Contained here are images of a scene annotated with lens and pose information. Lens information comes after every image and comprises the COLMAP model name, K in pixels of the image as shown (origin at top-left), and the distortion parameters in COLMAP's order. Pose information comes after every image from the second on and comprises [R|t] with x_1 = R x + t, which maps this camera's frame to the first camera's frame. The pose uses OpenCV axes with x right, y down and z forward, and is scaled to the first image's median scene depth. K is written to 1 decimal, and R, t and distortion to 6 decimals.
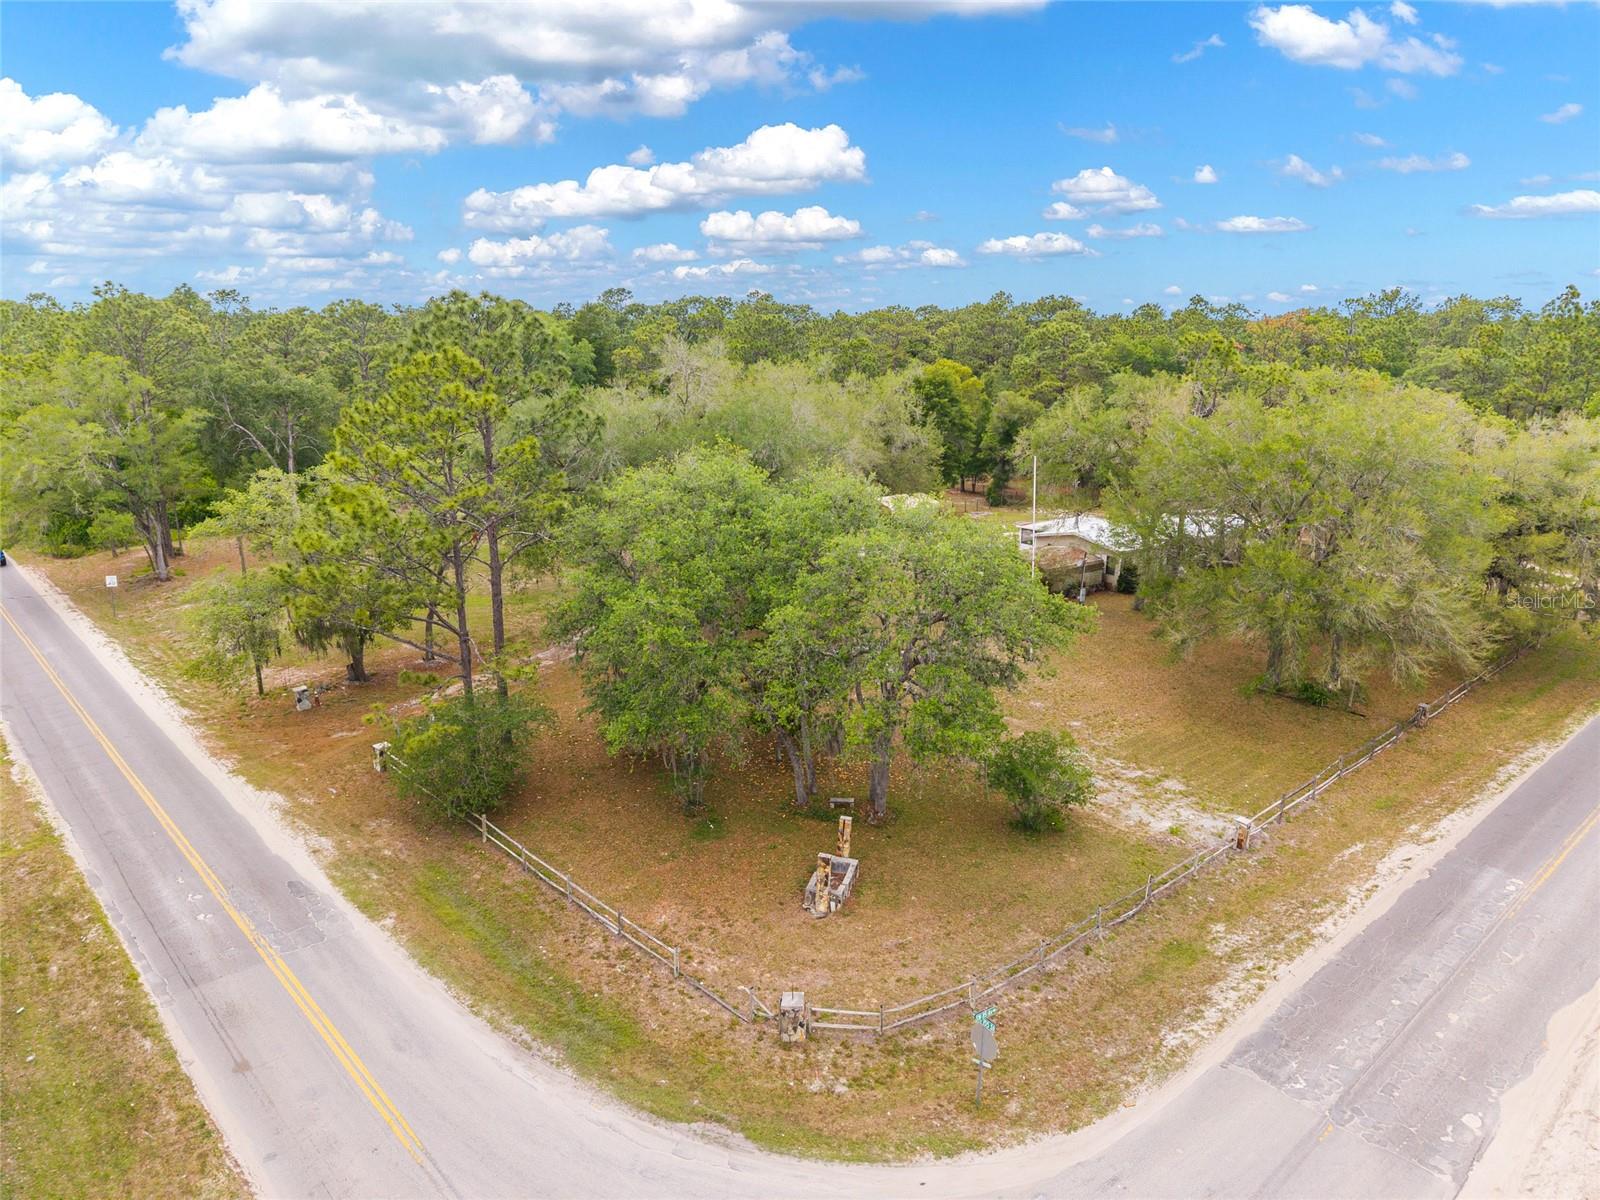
lens RADIAL K [[1070.7, 0, 790.9], [0, 1070.7, 603.6], [0, 0, 1]] dist [0.022658, -0.020773]
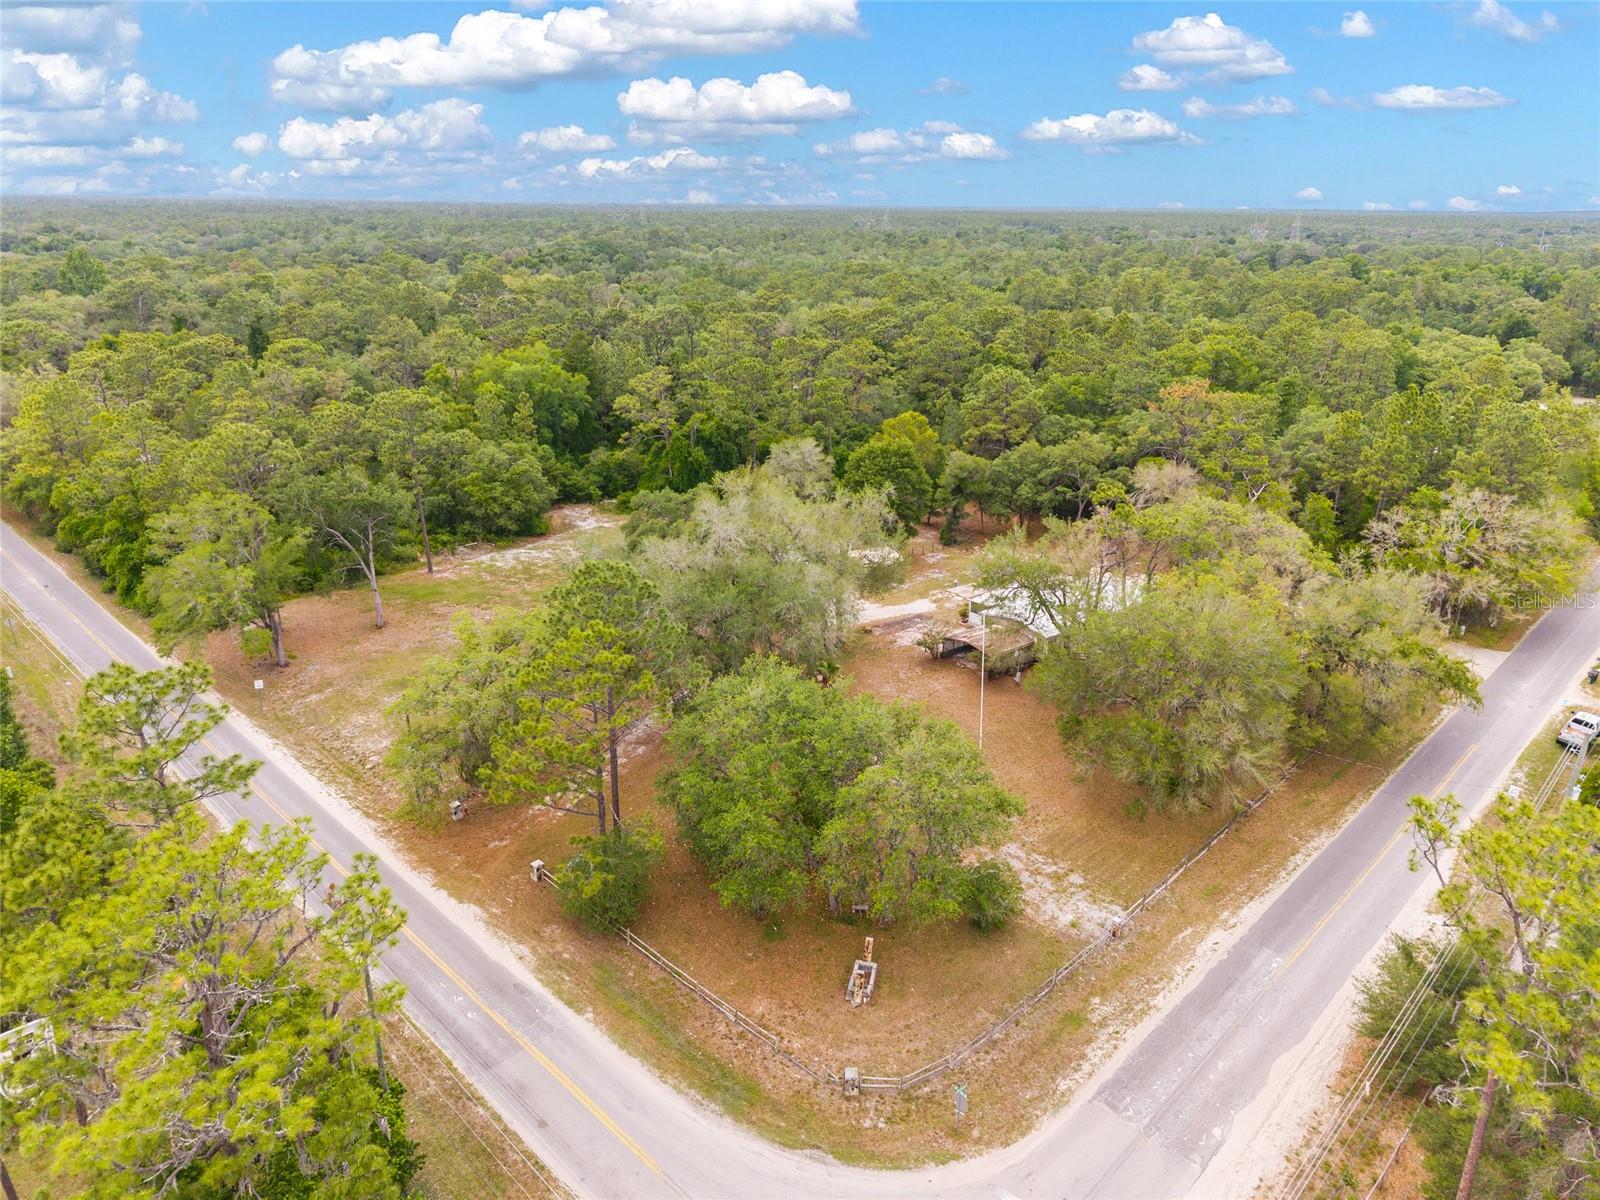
lens RADIAL K [[1070.7, 0, 790.9], [0, 1070.7, 603.6], [0, 0, 1]] dist [0.022658, -0.020773]
pose [[0.998467, -0.013424, 0.053701, -0.128921], [0.007893, 0.994761, 0.101920, -0.410304], [-0.054788, -0.101340, 0.993342, -0.474079]]
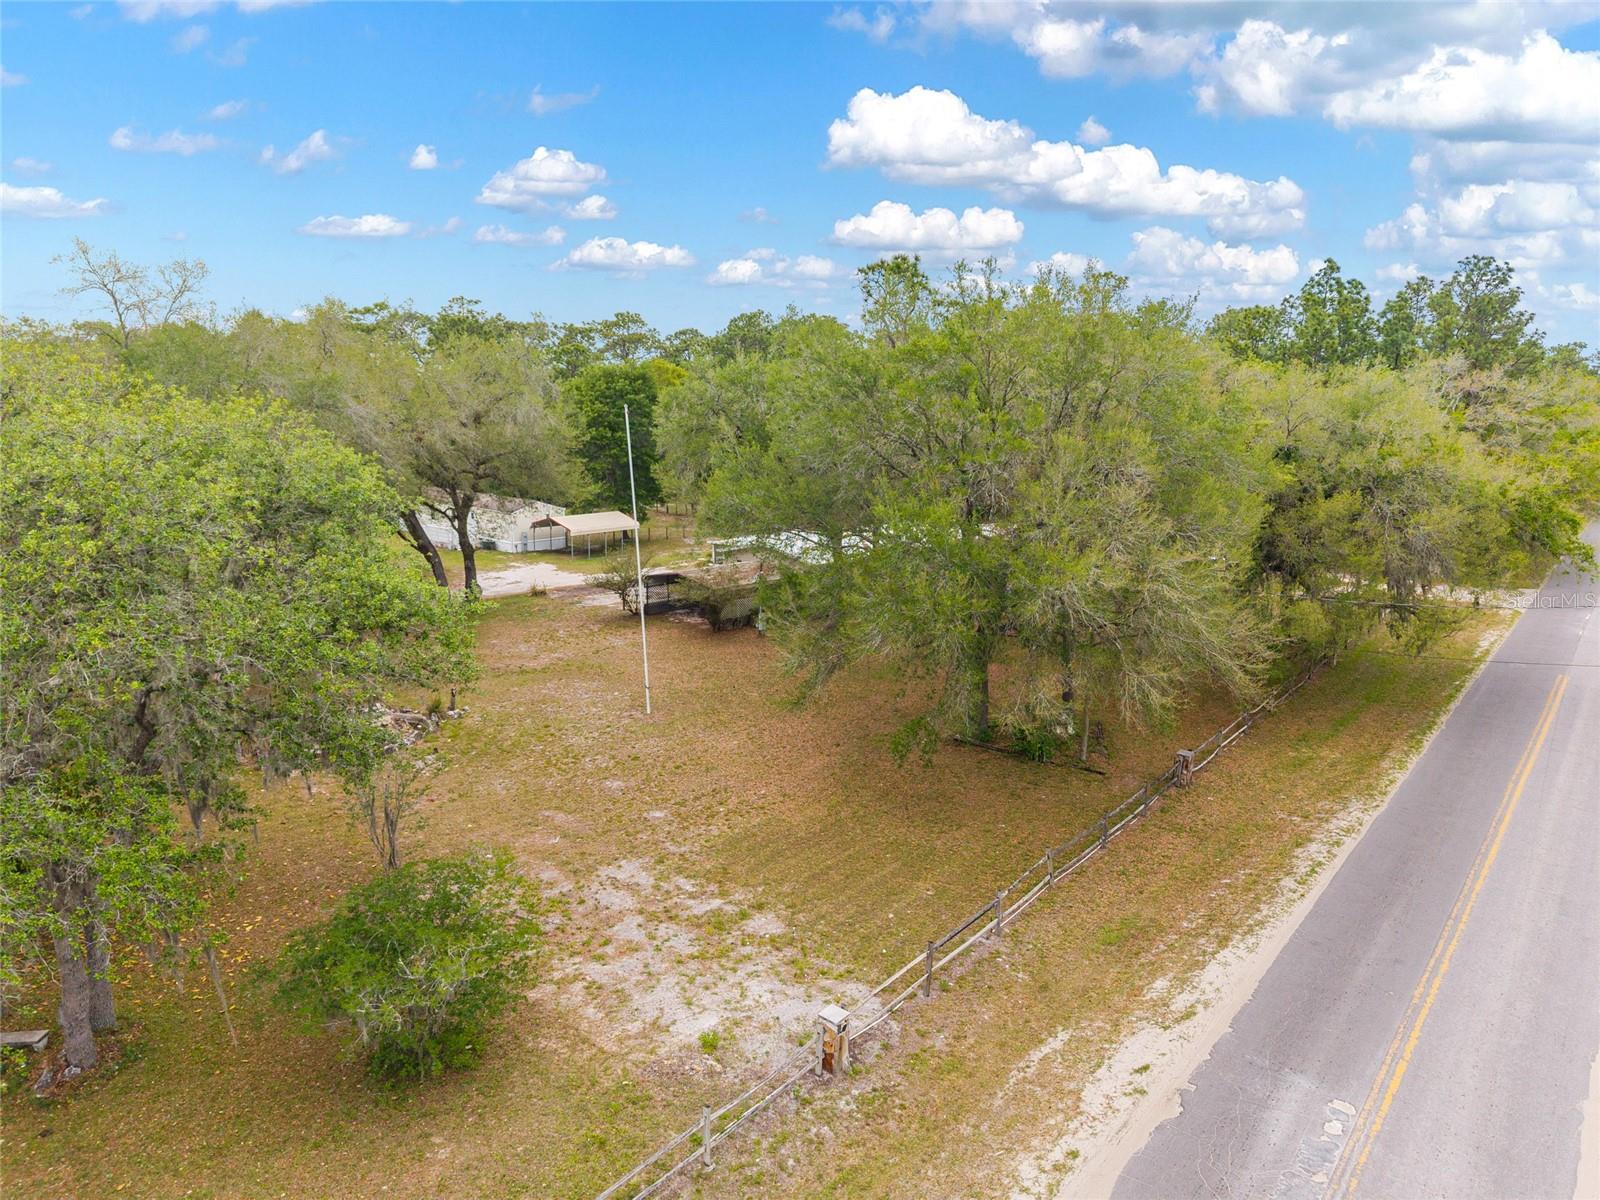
lens RADIAL K [[1070.7, 0, 790.9], [0, 1070.7, 603.6], [0, 0, 1]] dist [0.022658, -0.020773]
pose [[0.988292, -0.034337, 0.148660, 0.325430], [0.043016, 0.997528, -0.055565, 0.037809], [-0.146385, 0.061309, 0.987326, 0.486410]]
